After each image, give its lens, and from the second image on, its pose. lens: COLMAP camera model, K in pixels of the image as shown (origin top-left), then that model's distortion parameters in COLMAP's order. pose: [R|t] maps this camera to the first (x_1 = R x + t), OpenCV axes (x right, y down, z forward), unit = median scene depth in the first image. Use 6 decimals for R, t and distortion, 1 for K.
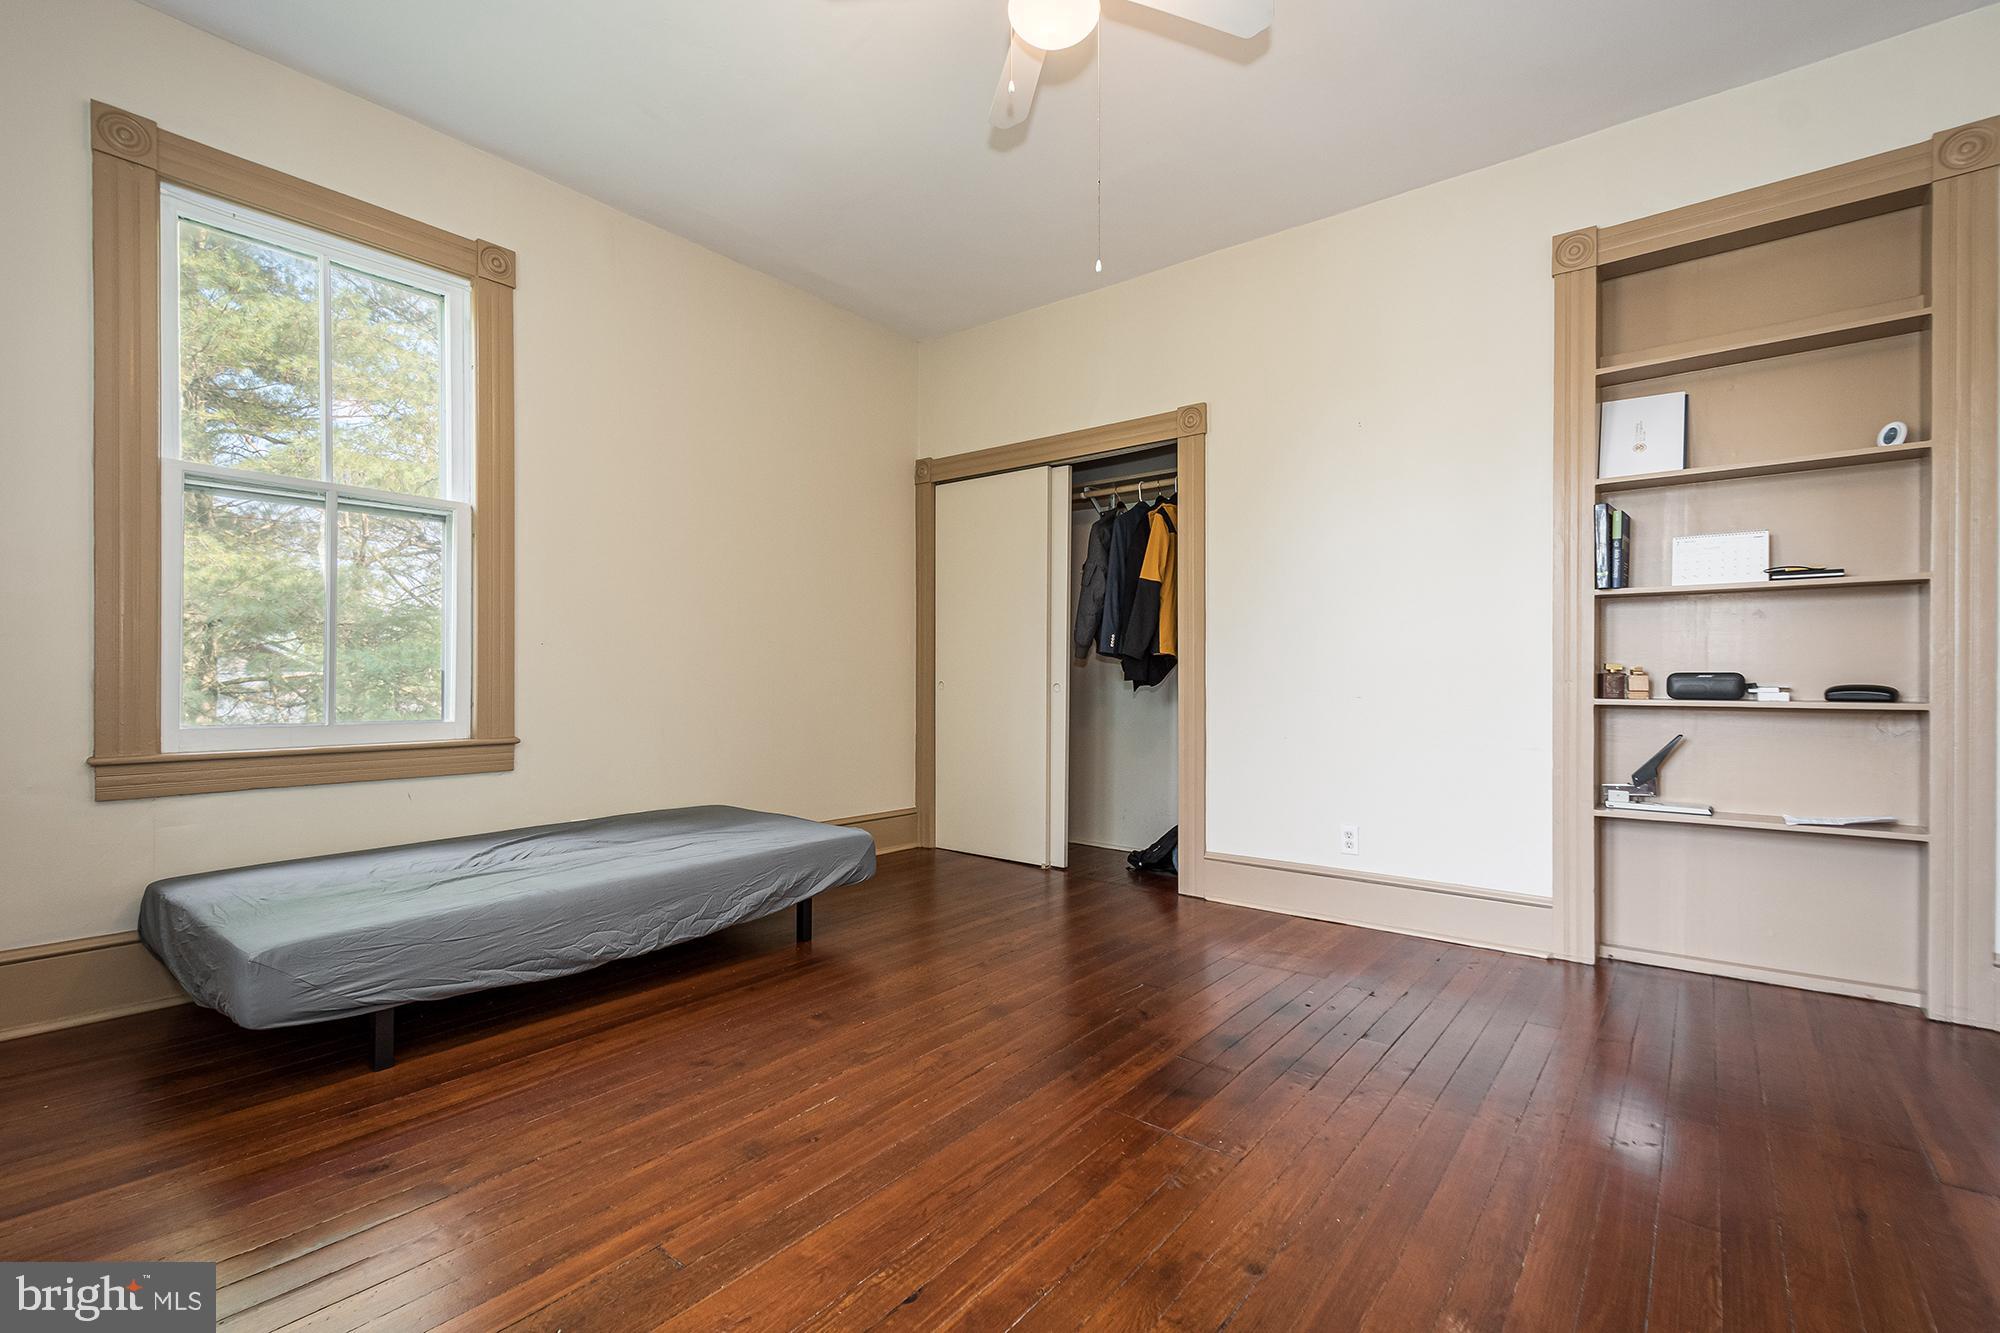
lens RADIAL K [[884.2, 0, 983.9], [0, 884.2, 681.0], [0, 0, 1]] dist [0.020649, -0.010275]
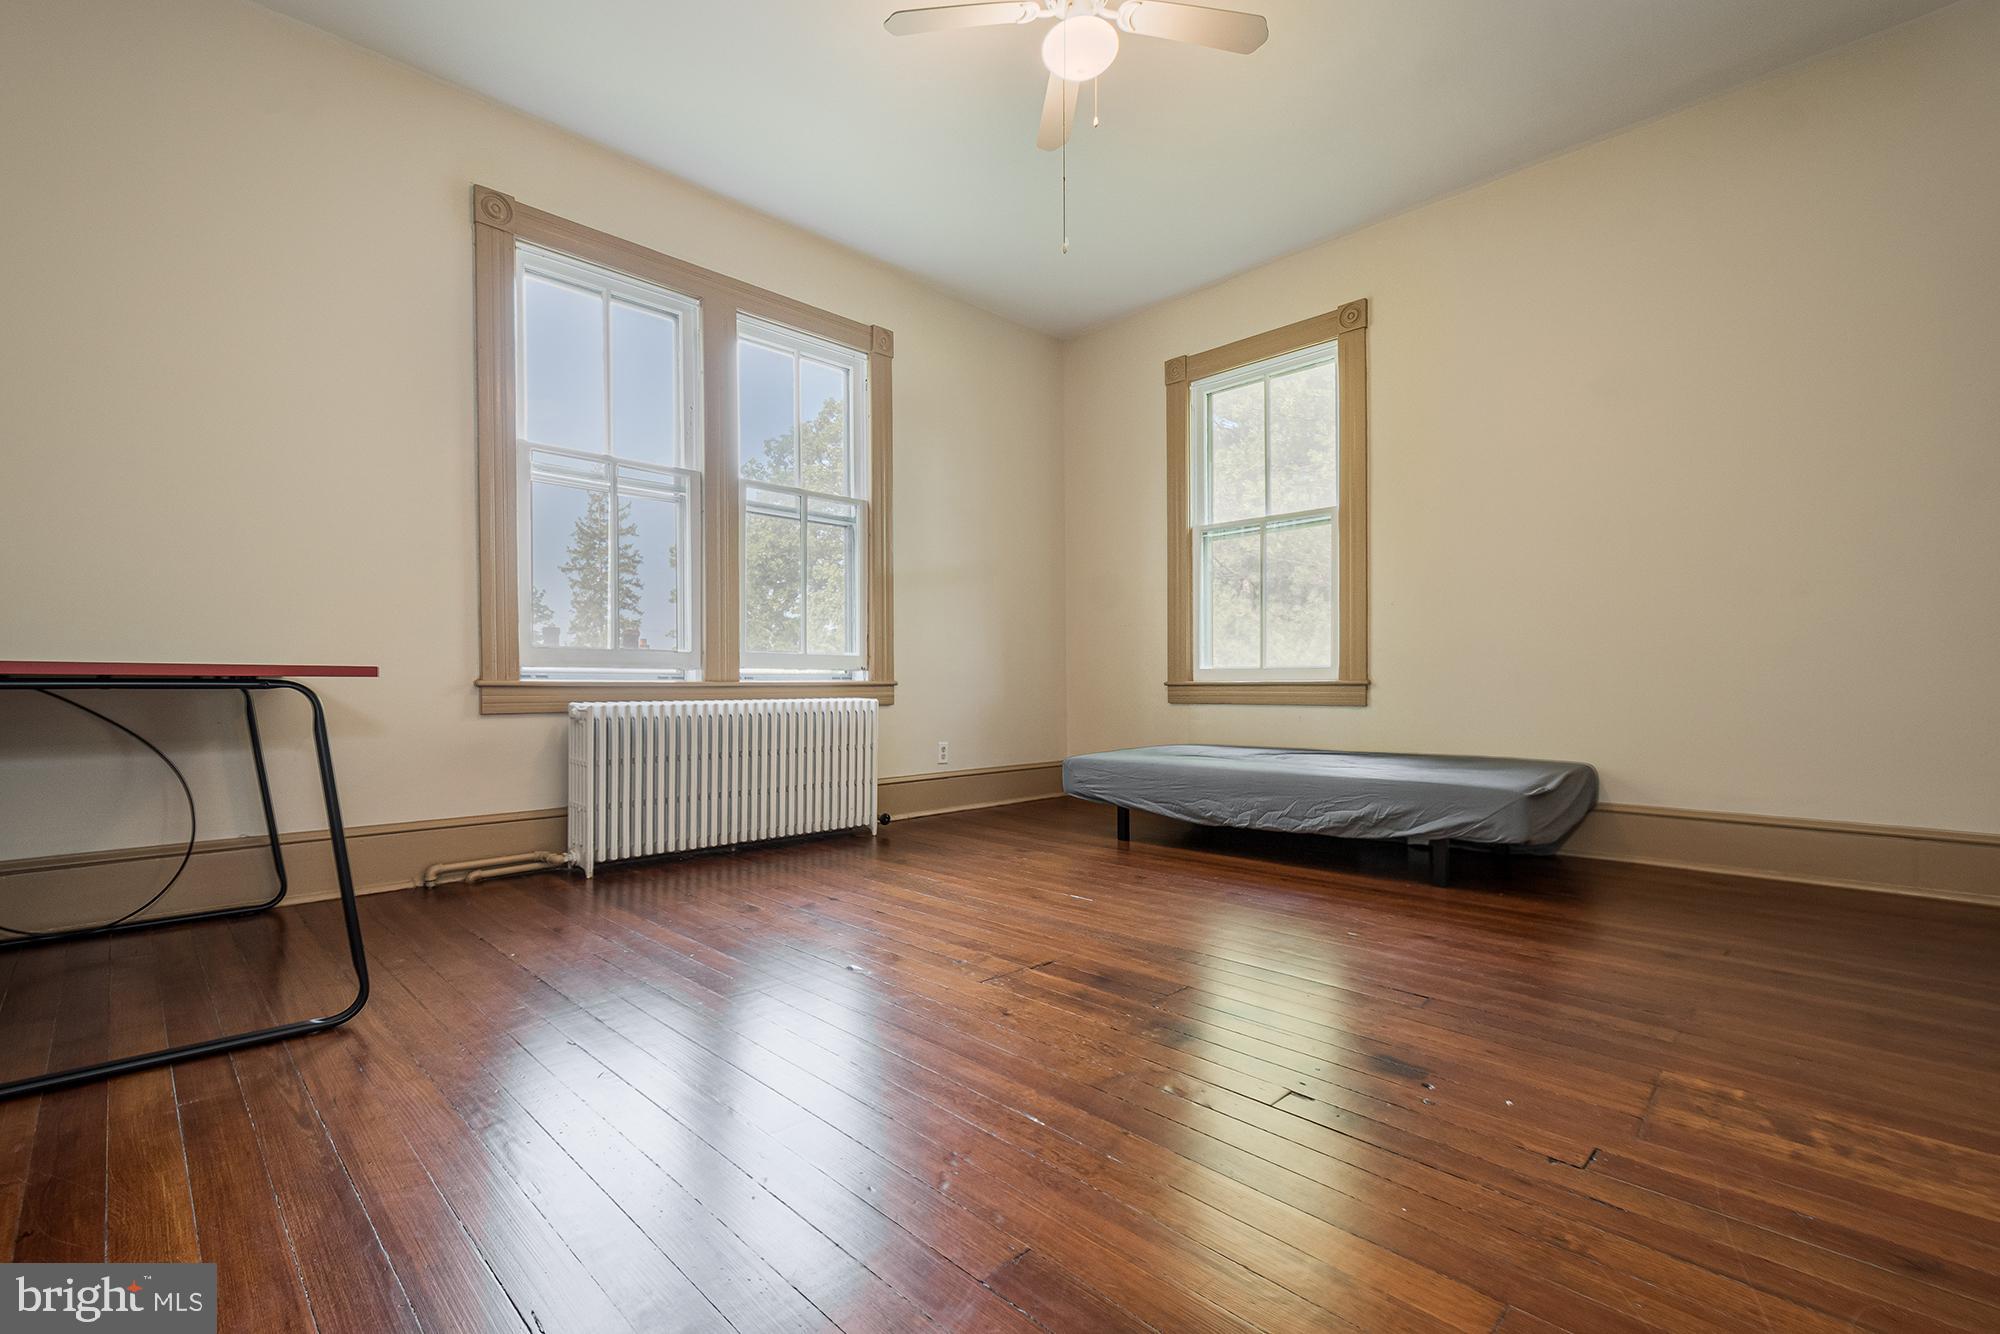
lens RADIAL K [[884.2, 0, 983.9], [0, 884.2, 681.5], [0, 0, 1]] dist [0.020649, -0.010275]
pose [[-0.124957, -0.011851, -0.992091, 0.866733], [-0.001522, 0.999930, -0.011753, 0.089438], [0.992161, 0.000041, -0.124967, 0.679814]]
